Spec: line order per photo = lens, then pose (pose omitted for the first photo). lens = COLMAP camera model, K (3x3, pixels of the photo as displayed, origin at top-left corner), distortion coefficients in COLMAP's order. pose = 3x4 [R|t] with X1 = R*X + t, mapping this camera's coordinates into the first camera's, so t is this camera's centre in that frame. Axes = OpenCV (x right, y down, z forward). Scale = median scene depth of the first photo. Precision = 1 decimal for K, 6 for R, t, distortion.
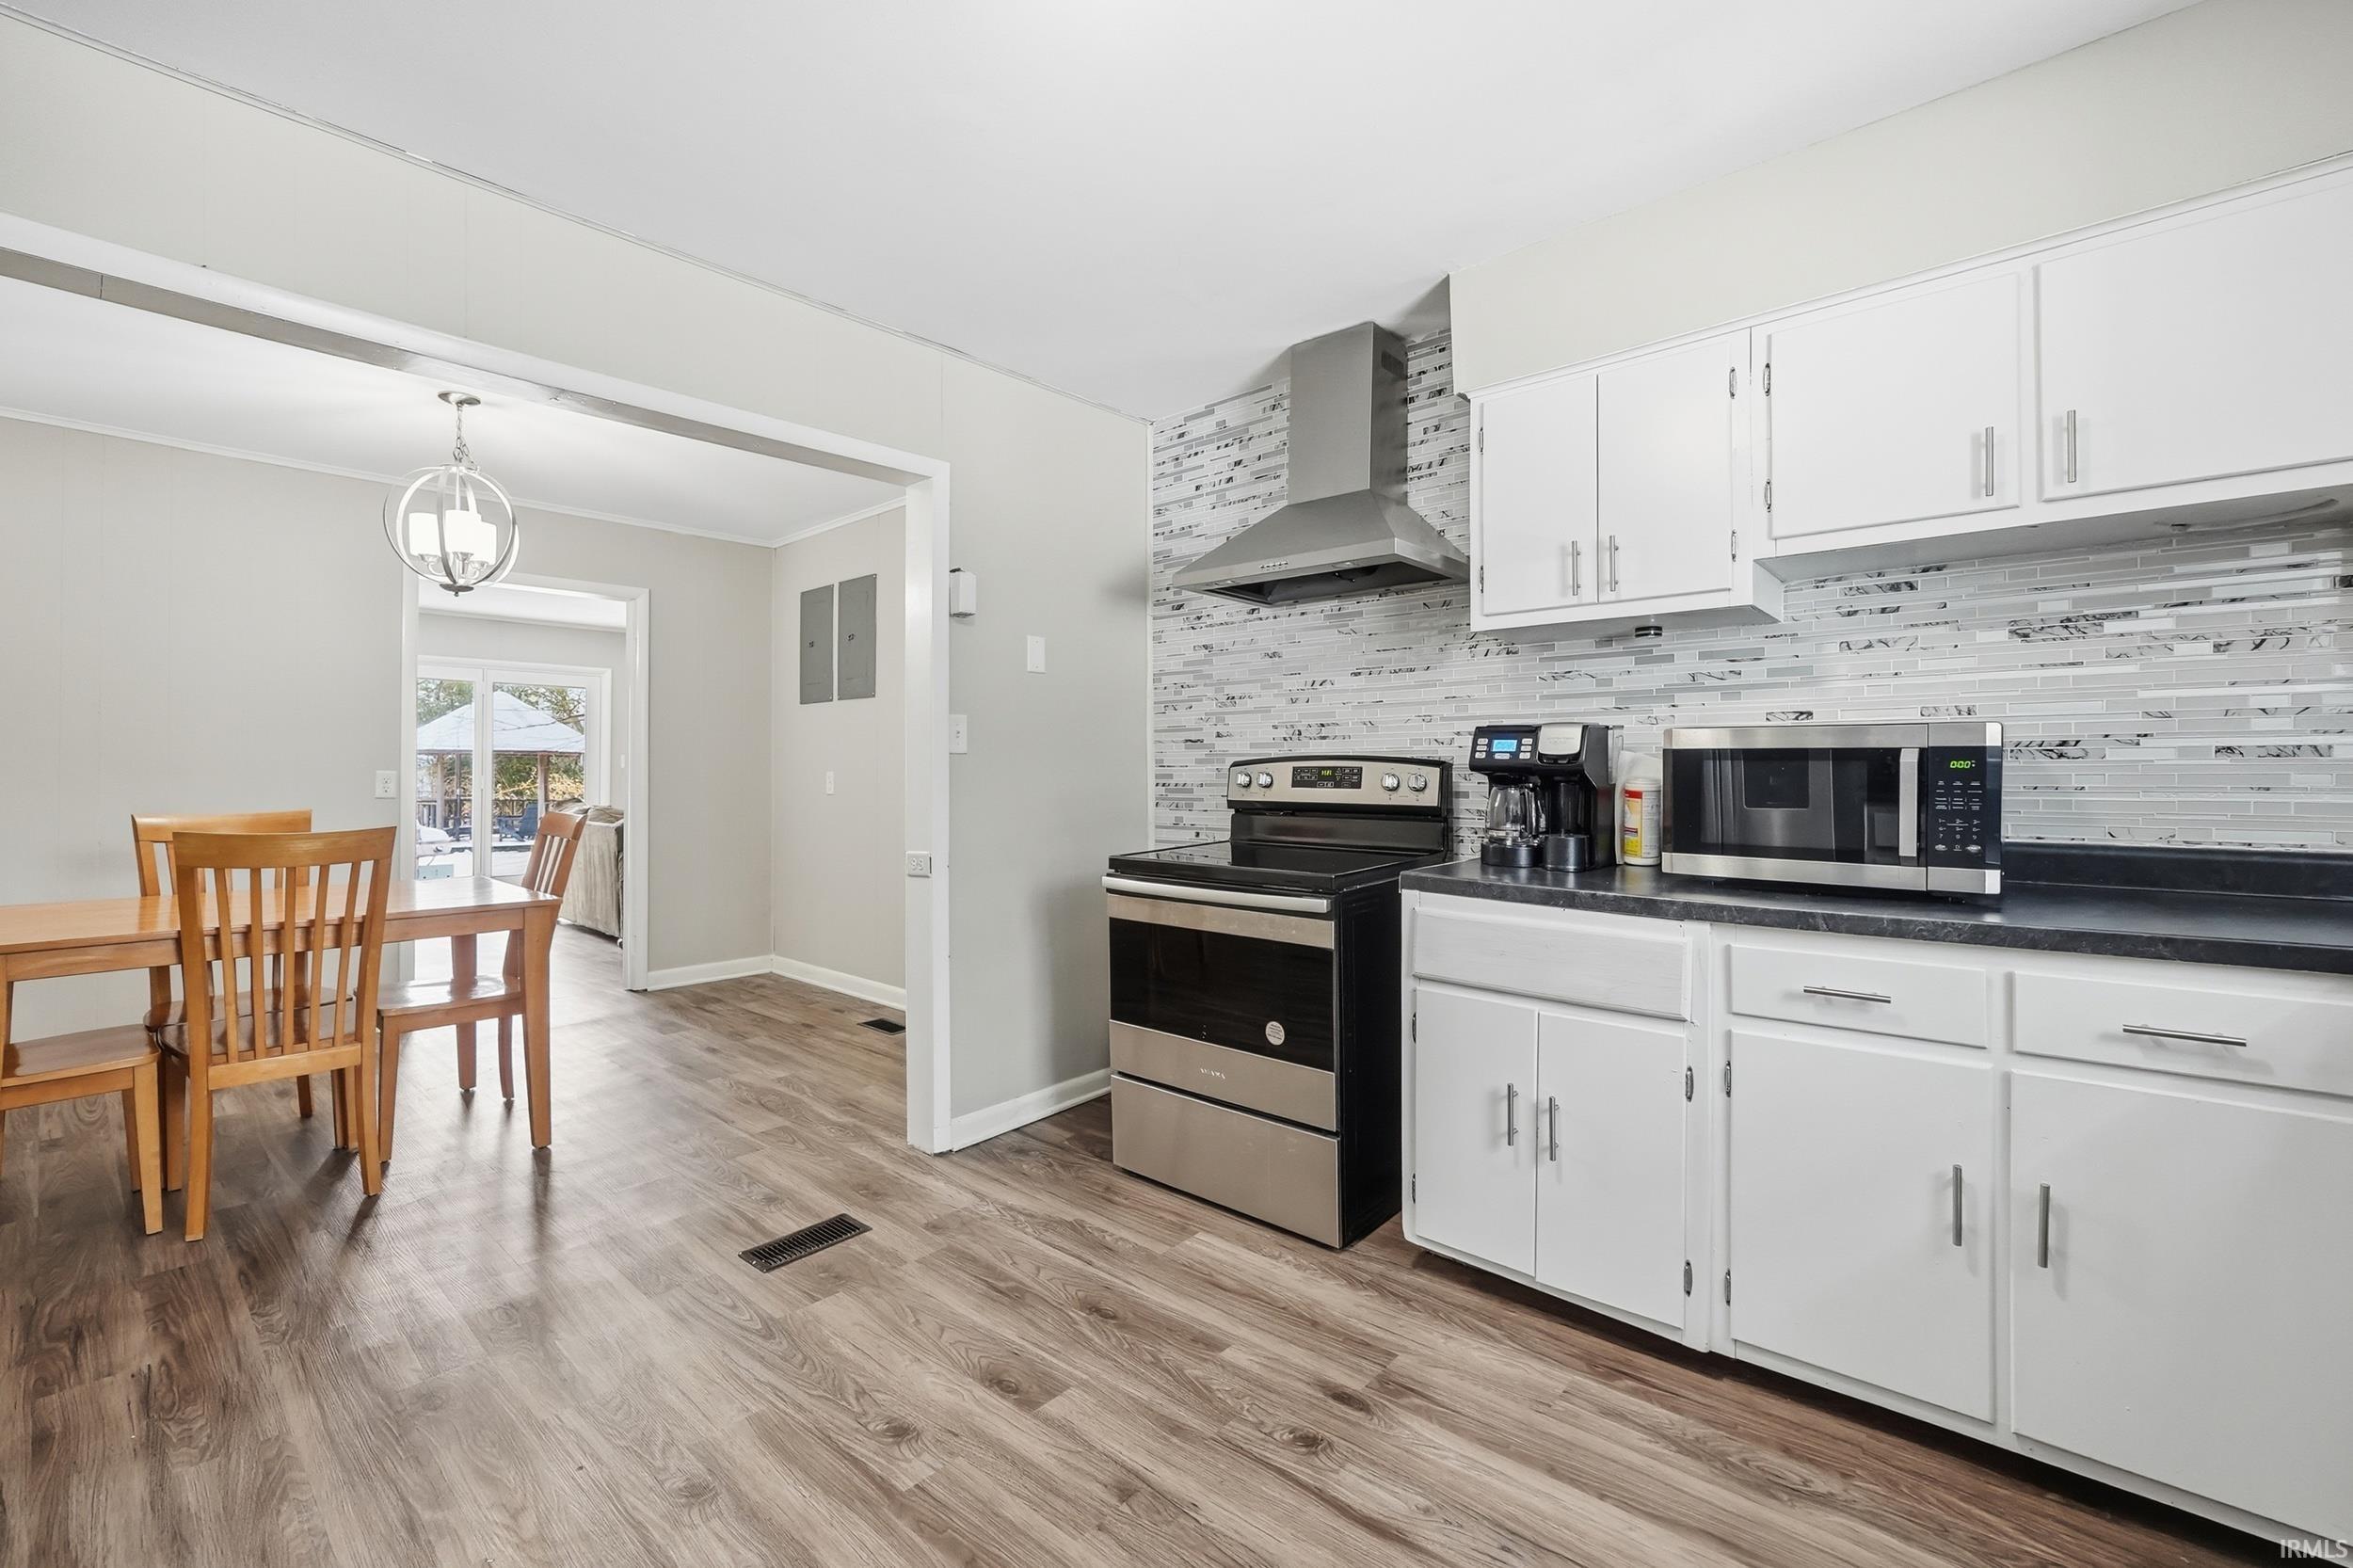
lens RADIAL K [[1017.1, 0, 1185.5], [0, 1017.1, 768.1], [0, 0, 1]] dist [-0.011404, 0.004798]
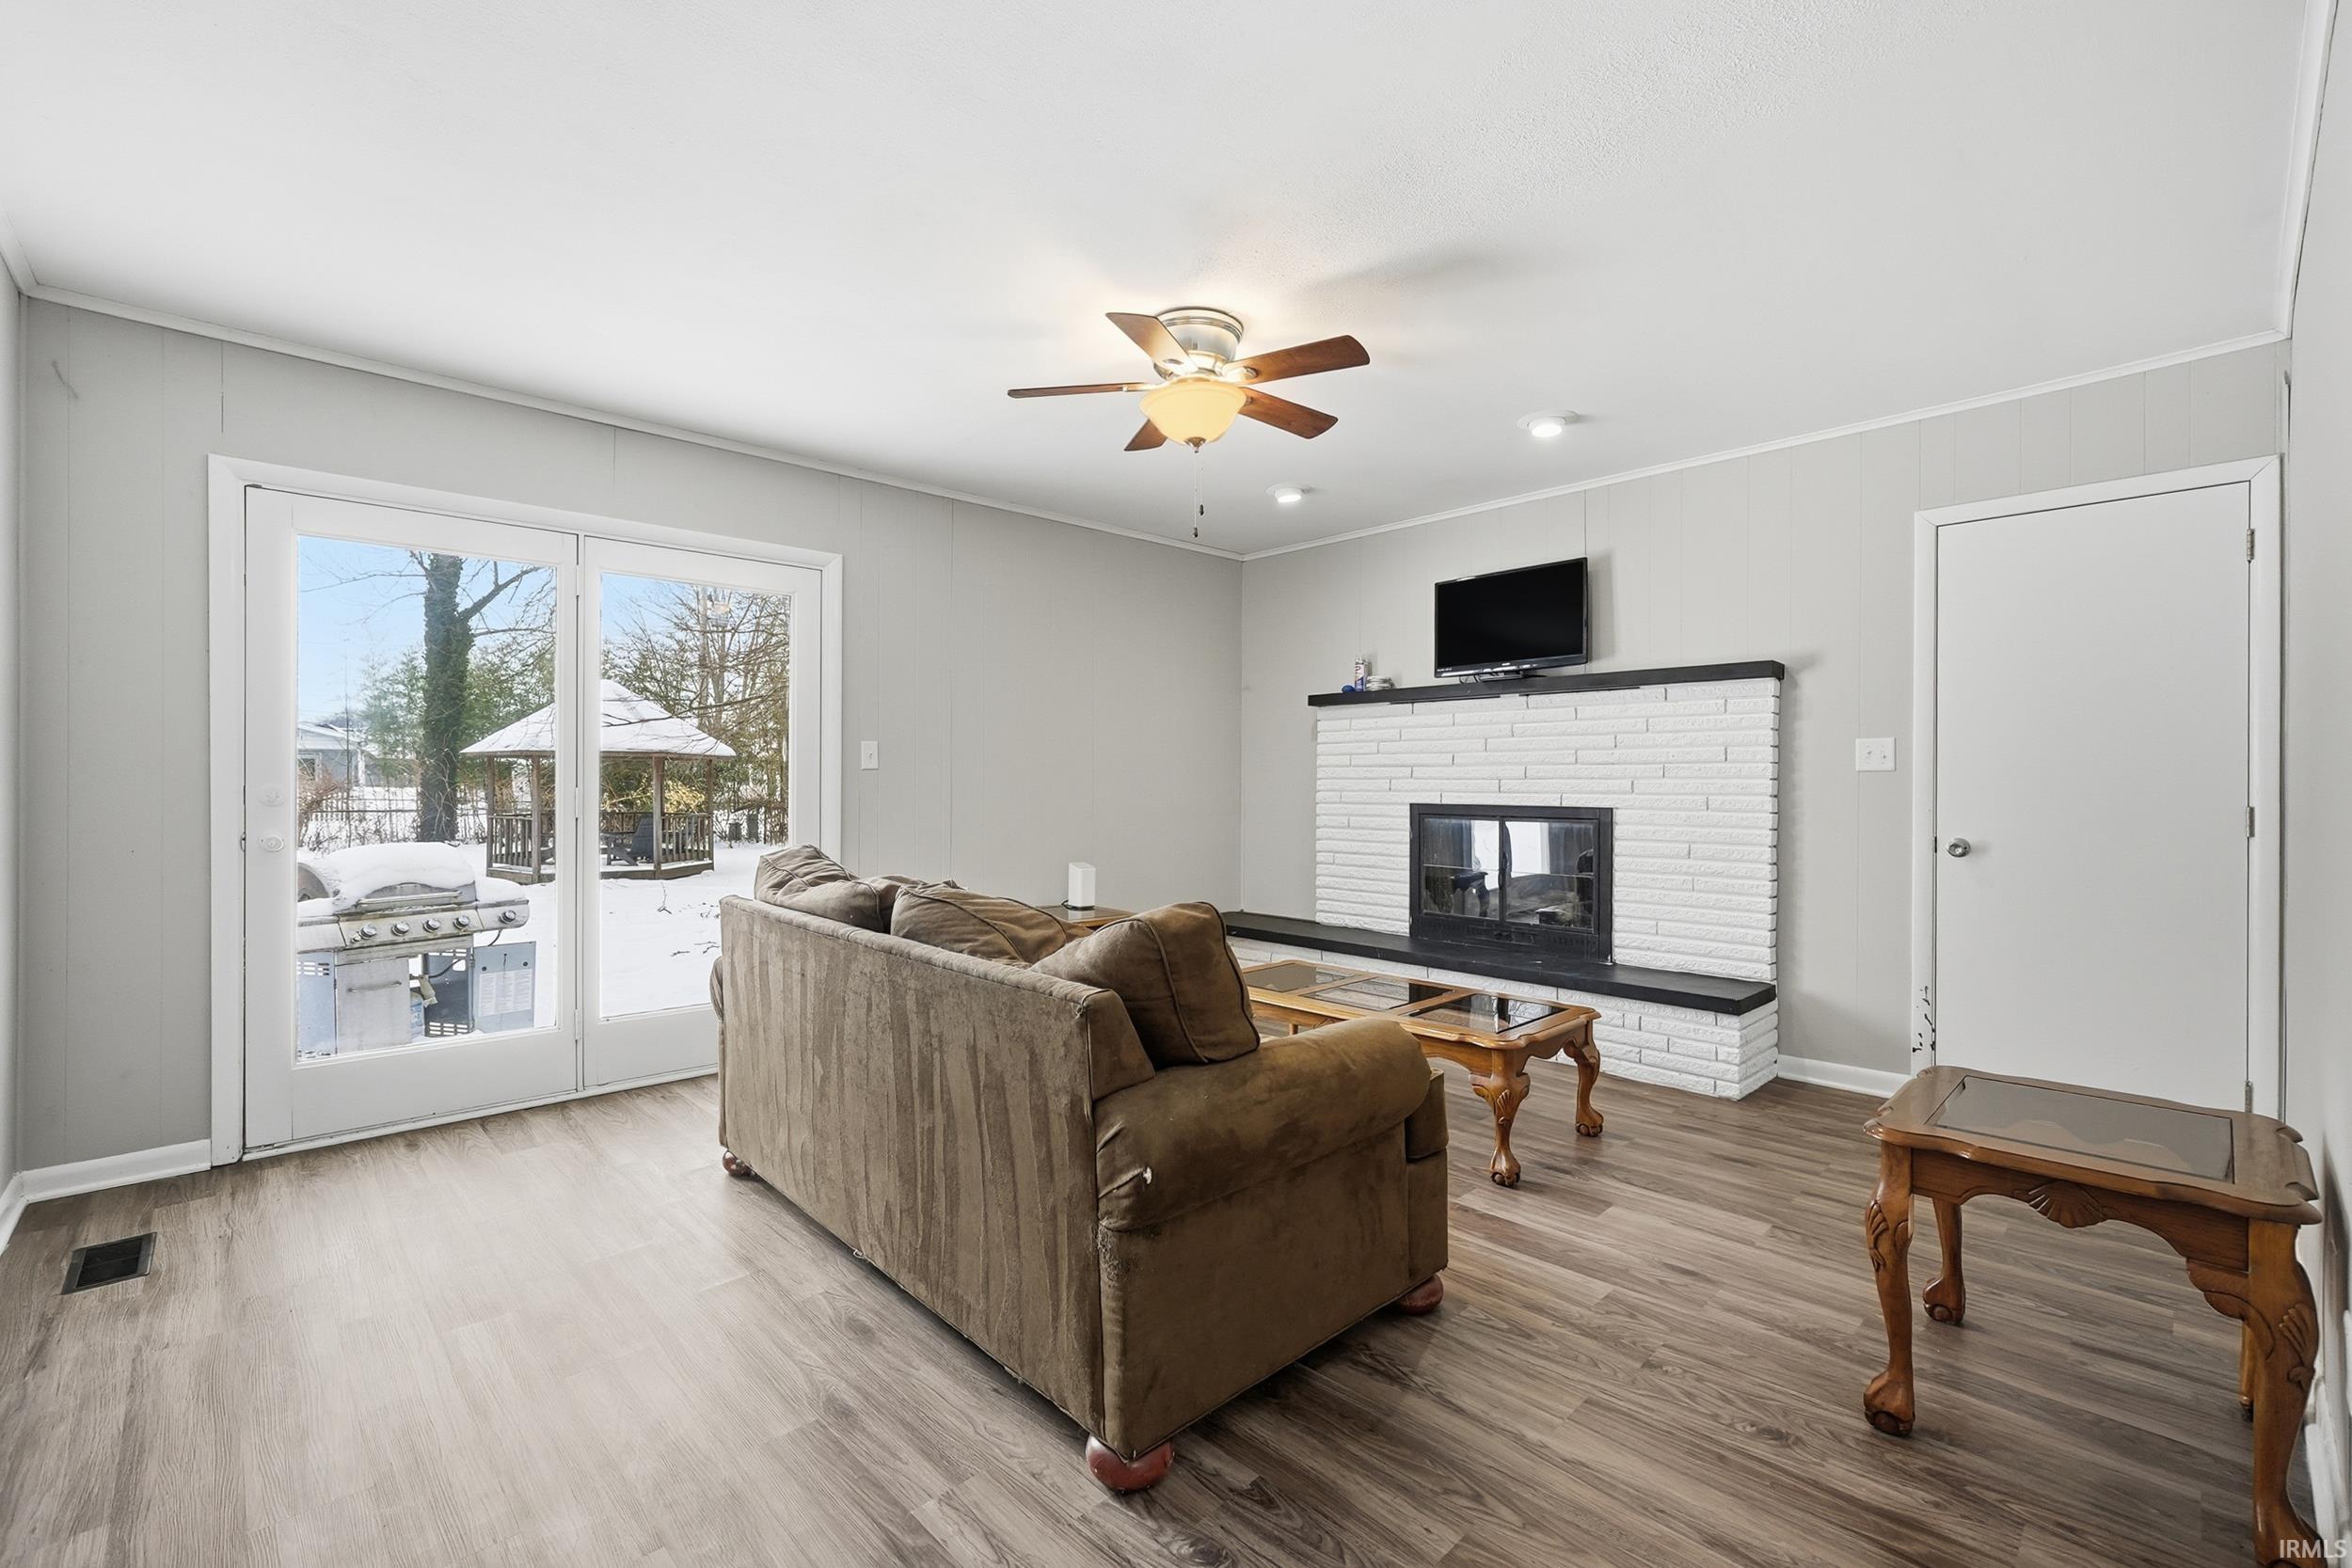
lens RADIAL K [[1023.5, 0, 1185.9], [0, 1023.5, 781.0], [0, 0, 1]] dist [-0.008659, 0.001203]
pose [[0.996972, -0.001877, -0.077738, -1.133784], [0.002483, 0.999967, 0.007699, 0.006465], [0.077721, -0.007869, 0.996944, 1.652636]]
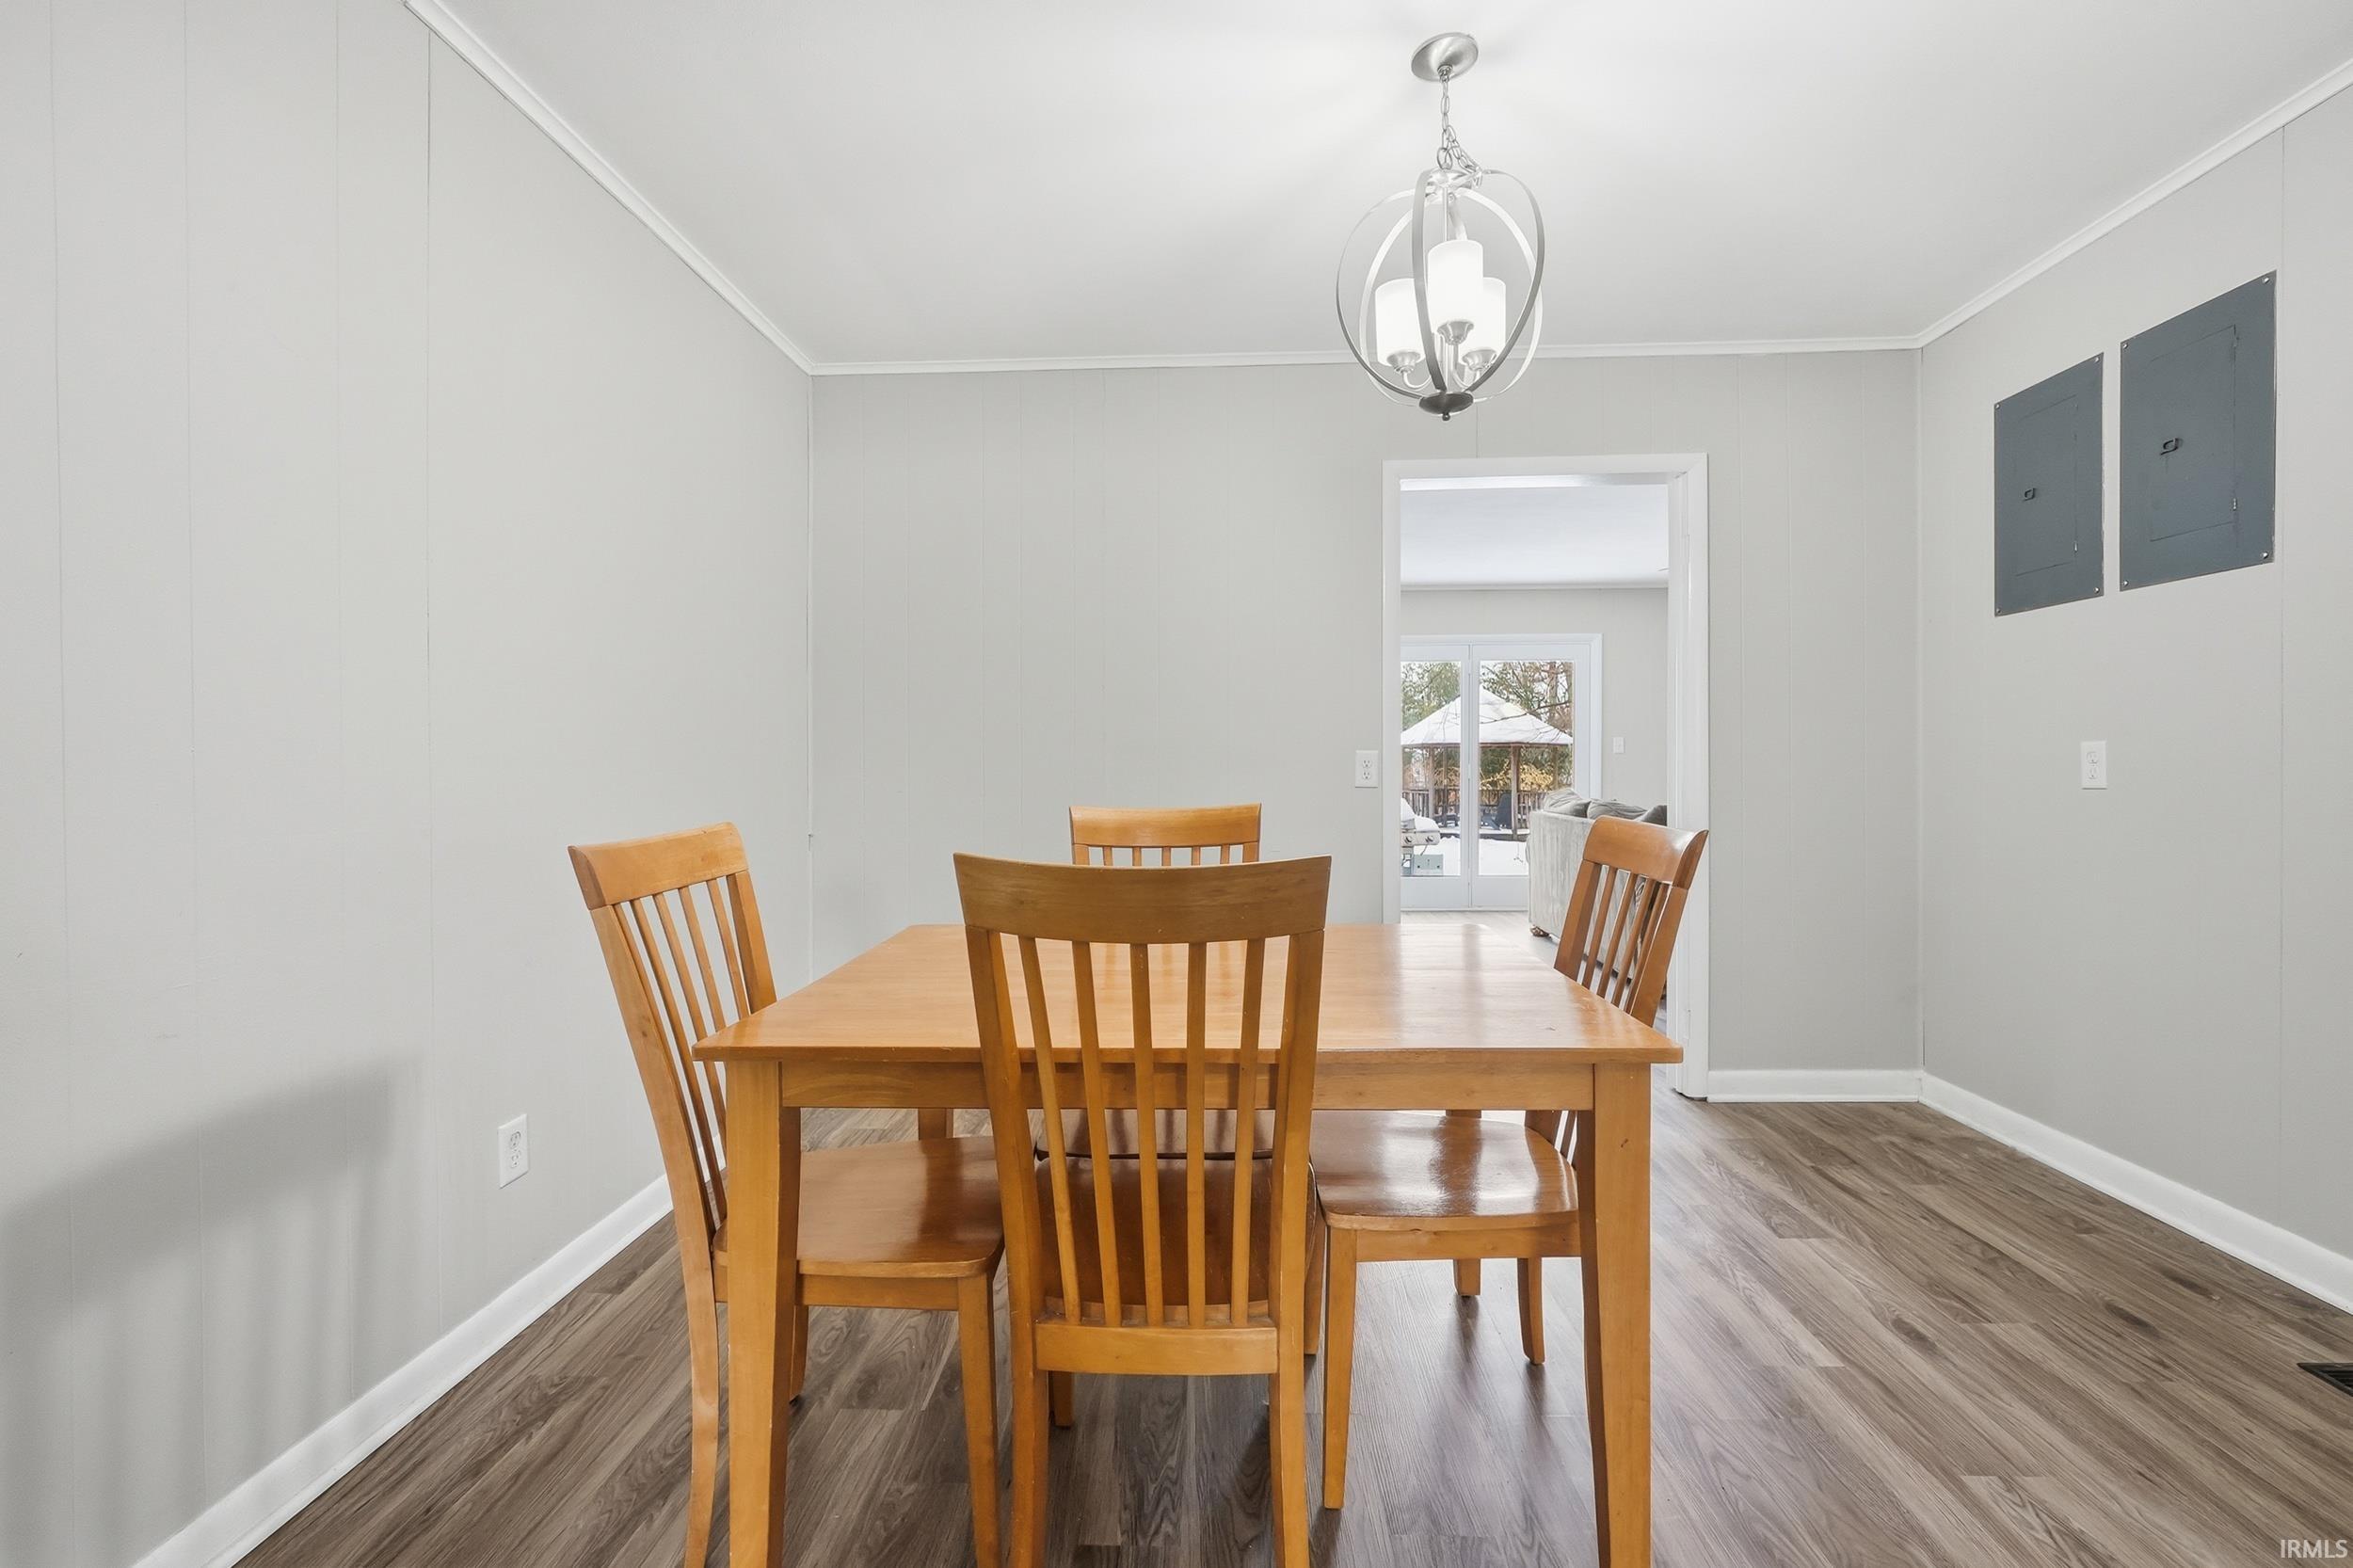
lens RADIAL K [[1017.1, 0, 1181.9], [0, 1017.1, 774.6], [0, 0, 1]] dist [-0.011404, 0.004798]
pose [[0.639820, 0.001180, -0.768524, -0.454232], [0.009840, 0.999904, 0.009727, 0.017839], [0.768461, -0.013786, 0.639748, 0.625819]]
